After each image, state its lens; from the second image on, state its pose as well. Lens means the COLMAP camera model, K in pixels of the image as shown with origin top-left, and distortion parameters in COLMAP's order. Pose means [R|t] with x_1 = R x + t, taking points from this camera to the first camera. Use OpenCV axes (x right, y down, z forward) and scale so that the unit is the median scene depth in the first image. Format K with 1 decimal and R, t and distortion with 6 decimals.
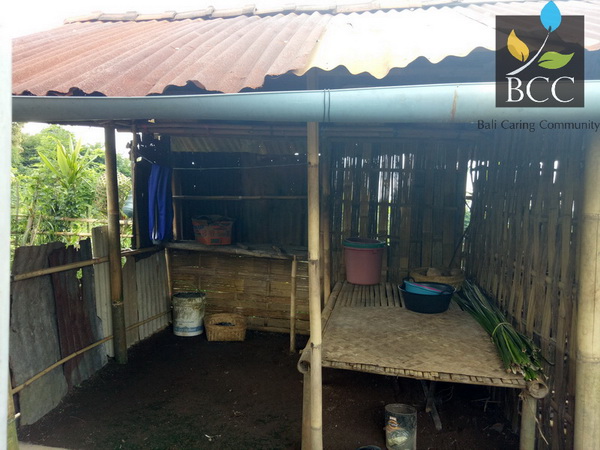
lens RADIAL K [[425.1, 0, 300.2], [0, 425.1, 224.9], [0, 0, 1]] dist [0.007083, -0.000841]
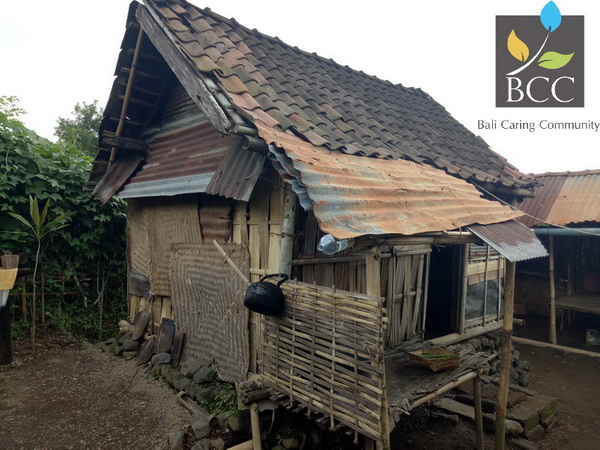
lens RADIAL K [[425.1, 0, 299.6], [0, 425.1, 225.4], [0, 0, 1]] dist [0.007083, -0.000841]
pose [[0.815900, -0.007220, -0.578149, 0.520591], [-0.035809, 0.997371, -0.062991, 0.026284], [0.577084, 0.072097, 0.813496, -4.147690]]
